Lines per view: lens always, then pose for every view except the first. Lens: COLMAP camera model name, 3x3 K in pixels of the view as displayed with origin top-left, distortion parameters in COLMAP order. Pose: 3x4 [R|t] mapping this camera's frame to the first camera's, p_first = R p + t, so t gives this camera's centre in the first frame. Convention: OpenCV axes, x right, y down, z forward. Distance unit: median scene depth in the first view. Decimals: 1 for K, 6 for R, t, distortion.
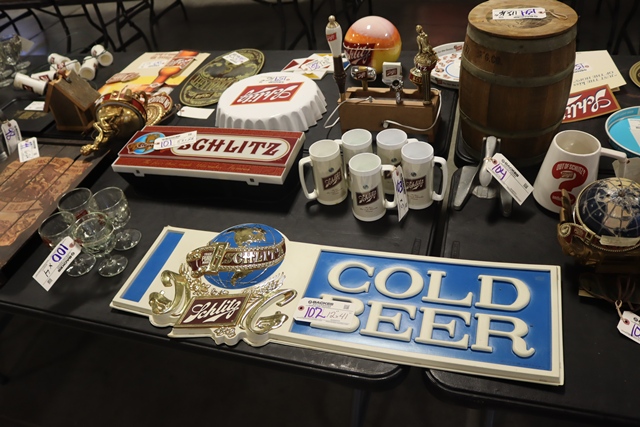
lens RADIAL K [[524.6, 0, 320.0], [0, 524.6, 213.5], [0, 0, 1]] dist [-0.142032, 0.108007]
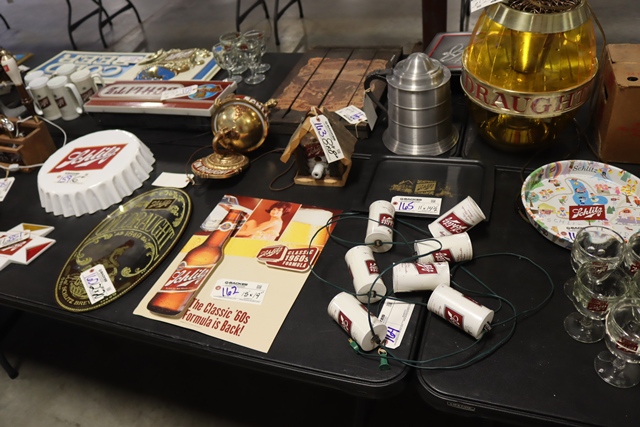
lens RADIAL K [[524.6, 0, 320.0], [0, 524.6, 213.5], [0, 0, 1]] dist [-0.142032, 0.108007]
pose [[-0.964071, 0.172951, 0.201629, -0.792544], [0.222390, 0.110337, 0.968694, -1.200377], [0.145290, 0.978731, -0.144835, 1.514388]]
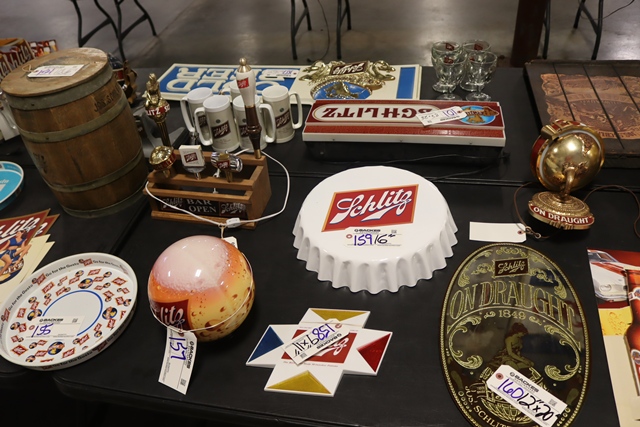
lens RADIAL K [[524.6, 0, 320.0], [0, 524.6, 213.5], [0, 0, 1]] dist [-0.142032, 0.108007]
pose [[-0.971937, 0.226882, 0.062153, -0.087900], [0.093789, 0.131432, 0.986879, -1.069436], [0.215736, 0.965013, -0.149022, 1.281910]]
